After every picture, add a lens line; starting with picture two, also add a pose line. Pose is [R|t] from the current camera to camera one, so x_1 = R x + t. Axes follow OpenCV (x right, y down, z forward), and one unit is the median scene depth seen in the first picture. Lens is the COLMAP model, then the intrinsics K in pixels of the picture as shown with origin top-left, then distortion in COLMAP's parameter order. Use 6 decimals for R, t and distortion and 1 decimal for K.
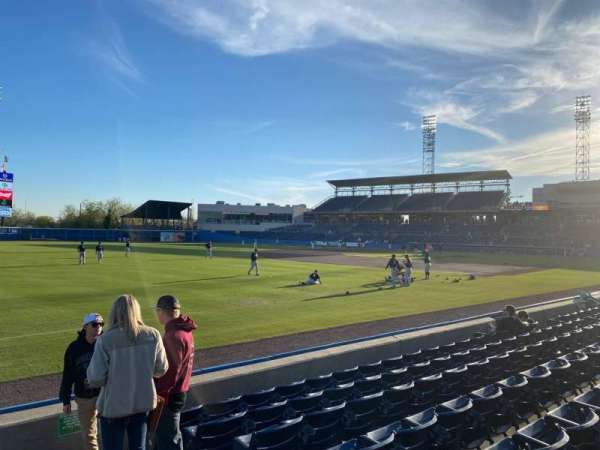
lens RADIAL K [[456.8, 0, 303.2], [0, 456.8, 223.7], [0, 0, 1]] dist [0.088399, -0.142045]
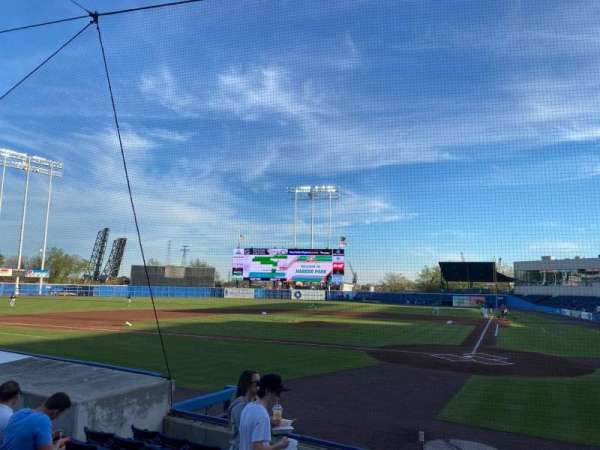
lens RADIAL K [[456.8, 0, 303.2], [0, 456.8, 223.7], [0, 0, 1]] dist [0.088399, -0.142045]
pose [[0.335890, -0.148344, -0.930146, 0.427447], [0.006437, 0.987858, -0.155224, 0.015503], [0.941879, 0.046151, 0.332767, 0.367612]]
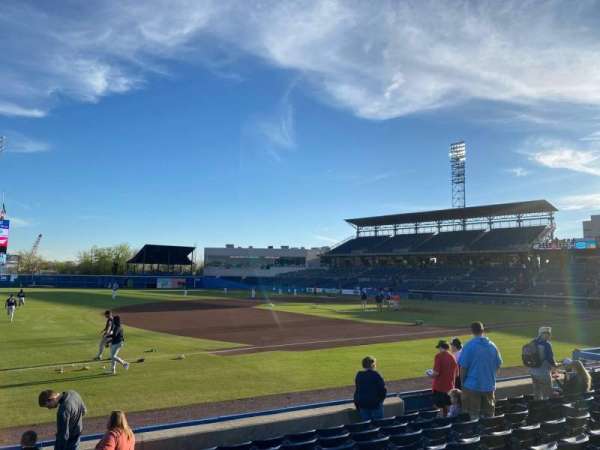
lens RADIAL K [[456.8, 0, 303.2], [0, 456.8, 223.7], [0, 0, 1]] dist [0.088399, -0.142045]
pose [[0.984059, -0.024262, -0.176177, 0.137185], [0.007018, 0.995177, -0.097845, 0.001405], [0.177701, 0.095049, 0.979484, 0.110468]]
